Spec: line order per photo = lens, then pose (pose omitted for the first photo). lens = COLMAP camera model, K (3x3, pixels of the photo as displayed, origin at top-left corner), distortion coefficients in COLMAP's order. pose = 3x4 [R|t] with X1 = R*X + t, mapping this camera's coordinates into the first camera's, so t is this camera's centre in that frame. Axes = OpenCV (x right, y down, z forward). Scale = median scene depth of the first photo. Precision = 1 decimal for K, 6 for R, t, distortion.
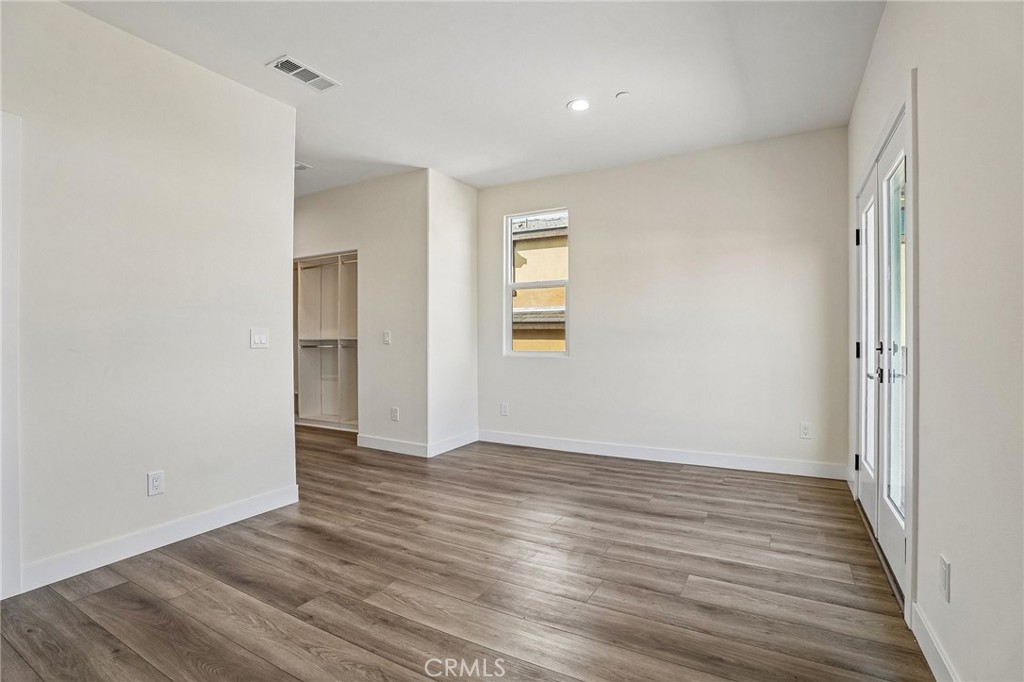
lens RADIAL K [[477.8, 0, 509.5], [0, 477.8, 342.3], [0, 0, 1]] dist [-0.014810, -0.002639]
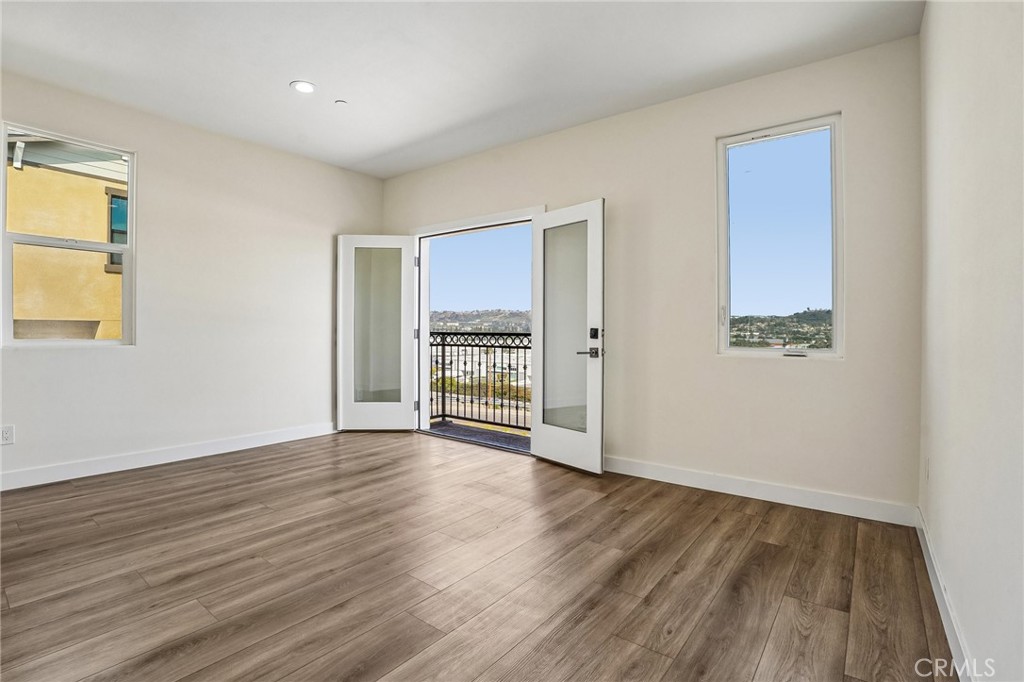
lens RADIAL K [[477.8, 0, 511.5], [0, 477.8, 335.8], [0, 0, 1]] dist [-0.014810, -0.002639]
pose [[0.128696, 0.007906, 0.991653, -0.763089], [-0.009841, 0.999929, -0.006694, 0.031509], [-0.991635, -0.008898, 0.128765, 0.466627]]
